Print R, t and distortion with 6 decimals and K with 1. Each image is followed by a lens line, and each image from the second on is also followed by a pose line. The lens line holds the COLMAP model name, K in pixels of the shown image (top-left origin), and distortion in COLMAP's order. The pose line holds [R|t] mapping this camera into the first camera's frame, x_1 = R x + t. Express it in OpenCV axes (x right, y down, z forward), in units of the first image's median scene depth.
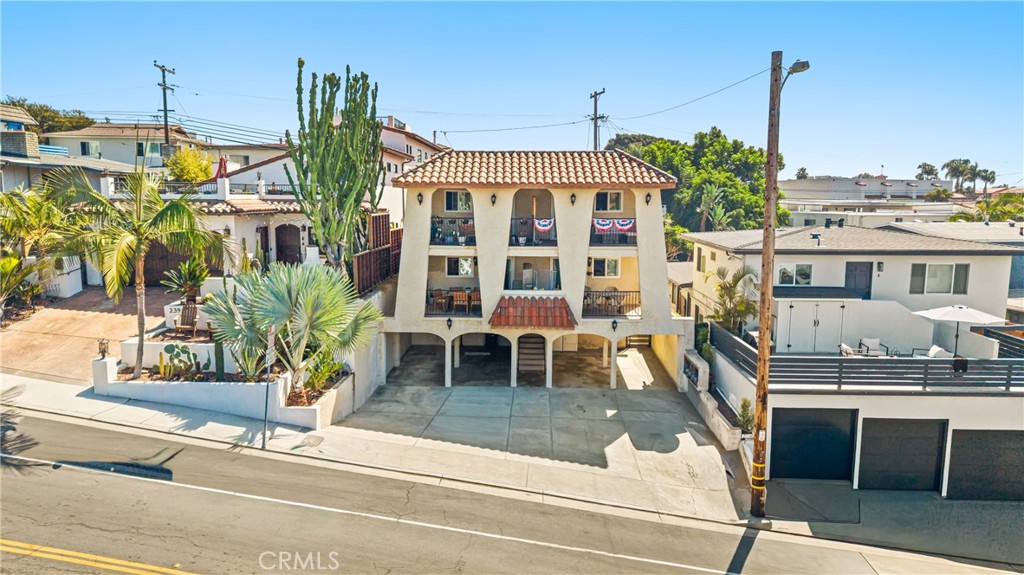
lens RADIAL K [[694.0, 0, 512.0], [0, 694.0, 287.5], [0, 0, 1]] dist [0.039193, -0.040088]
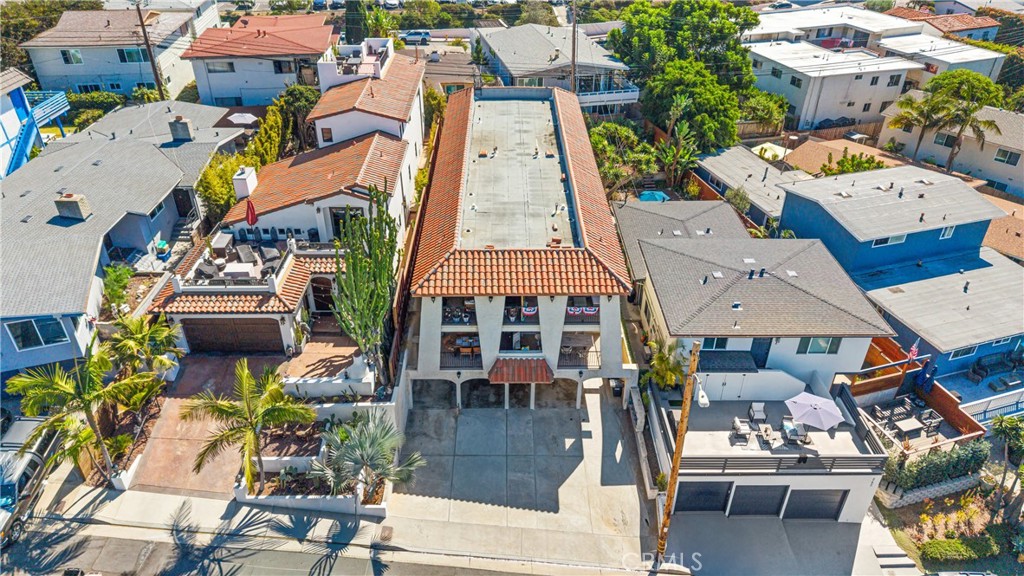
lens RADIAL K [[684.9, 0, 512.0], [0, 684.9, 288.0], [0, 0, 1]] dist [0.036770, -0.037602]
pose [[0.999113, -0.023299, 0.035083, -0.030383], [0.005775, 0.900952, 0.433881, -0.686262], [-0.041717, -0.433293, 0.900287, -0.130508]]
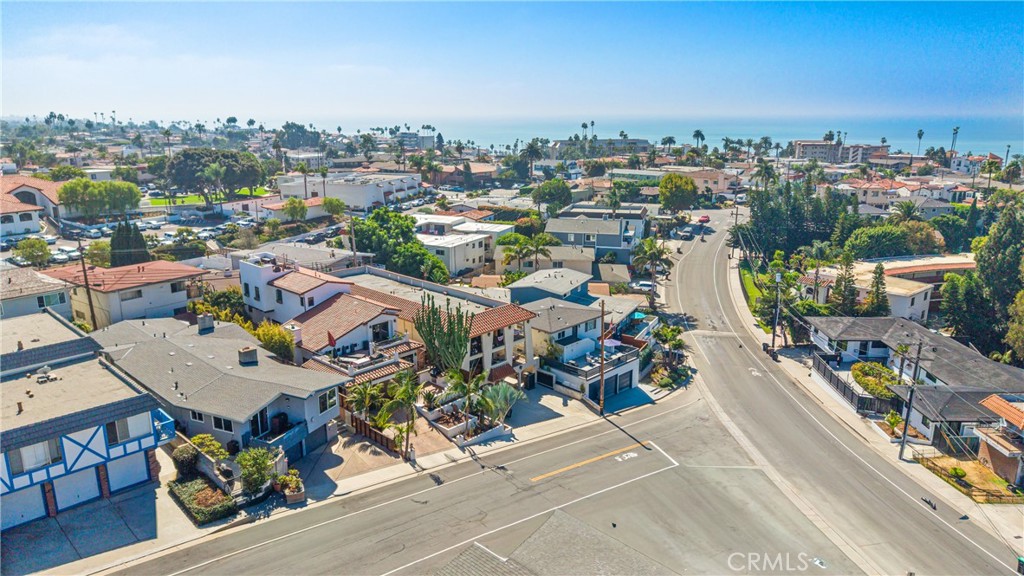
lens RADIAL K [[684.3, 0, 512.0], [0, 684.3, 288.0], [0, 0, 1]] dist [0.059464, -0.088884]
pose [[0.669929, -0.190531, 0.717561, -1.766122], [0.097914, 0.980741, 0.168998, -0.719299], [-0.735941, -0.042958, 0.675682, -0.790419]]
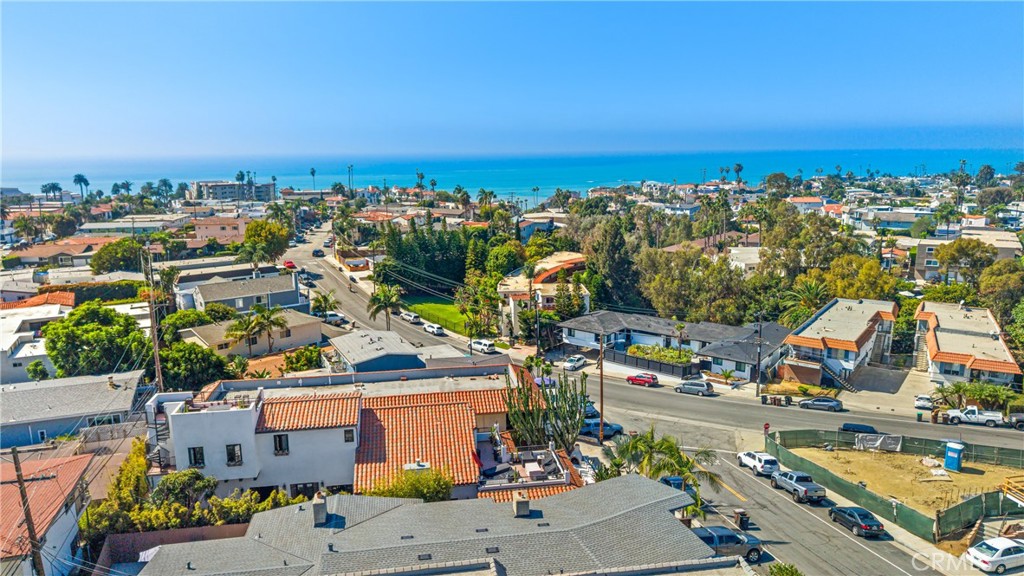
lens RADIAL K [[684.9, 0, 512.0], [0, 684.9, 288.0], [0, 0, 1]] dist [0.036770, -0.037602]
pose [[-0.196358, -0.198686, 0.960191, -2.142337], [0.130247, 0.965292, 0.226377, -1.014970], [-0.971843, 0.169513, -0.163665, 1.380653]]
